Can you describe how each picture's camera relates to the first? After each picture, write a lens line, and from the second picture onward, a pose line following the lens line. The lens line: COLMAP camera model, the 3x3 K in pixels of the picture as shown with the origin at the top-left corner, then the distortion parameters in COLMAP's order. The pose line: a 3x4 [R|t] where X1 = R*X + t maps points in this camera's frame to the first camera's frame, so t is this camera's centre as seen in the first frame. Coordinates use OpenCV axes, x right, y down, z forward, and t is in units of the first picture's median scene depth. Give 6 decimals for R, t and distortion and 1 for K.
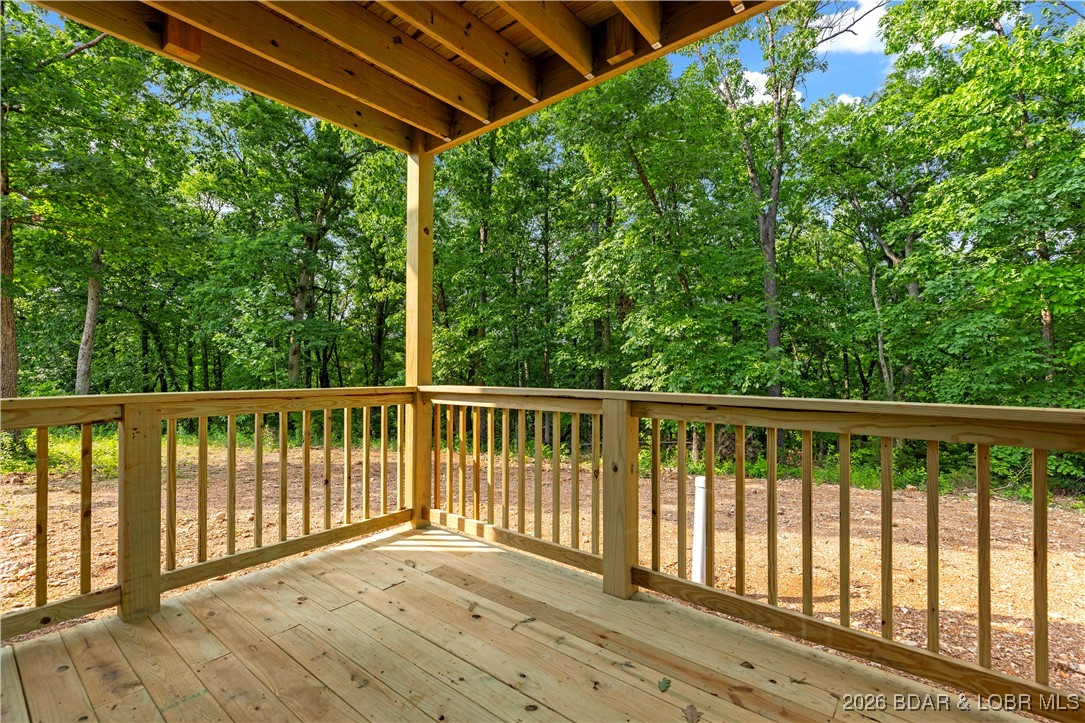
lens RADIAL K [[485.5, 0, 543.9], [0, 485.5, 364.7], [0, 0, 1]] dist [0.005822, 0.000552]
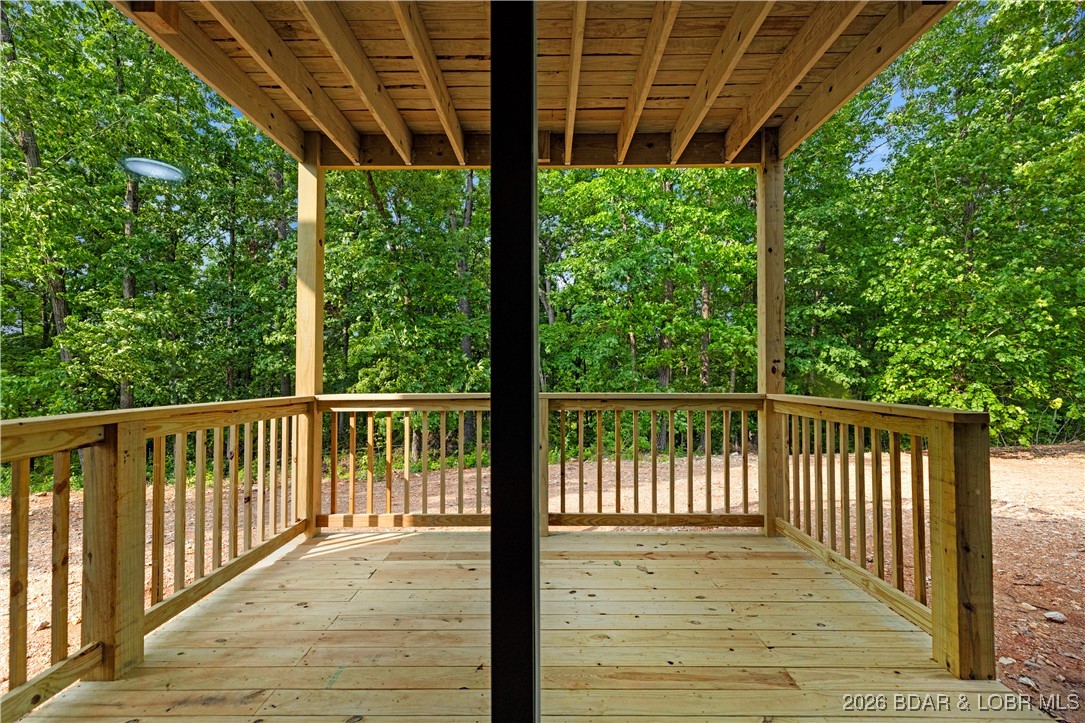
lens RADIAL K [[485.5, 0, 543.9], [0, 485.5, 364.7], [0, 0, 1]] dist [0.005822, 0.000552]
pose [[0.779657, 0.007830, 0.626158, -0.574912], [-0.000476, 0.999929, -0.011911, -0.008679], [-0.626207, 0.008989, 0.779605, -0.095327]]
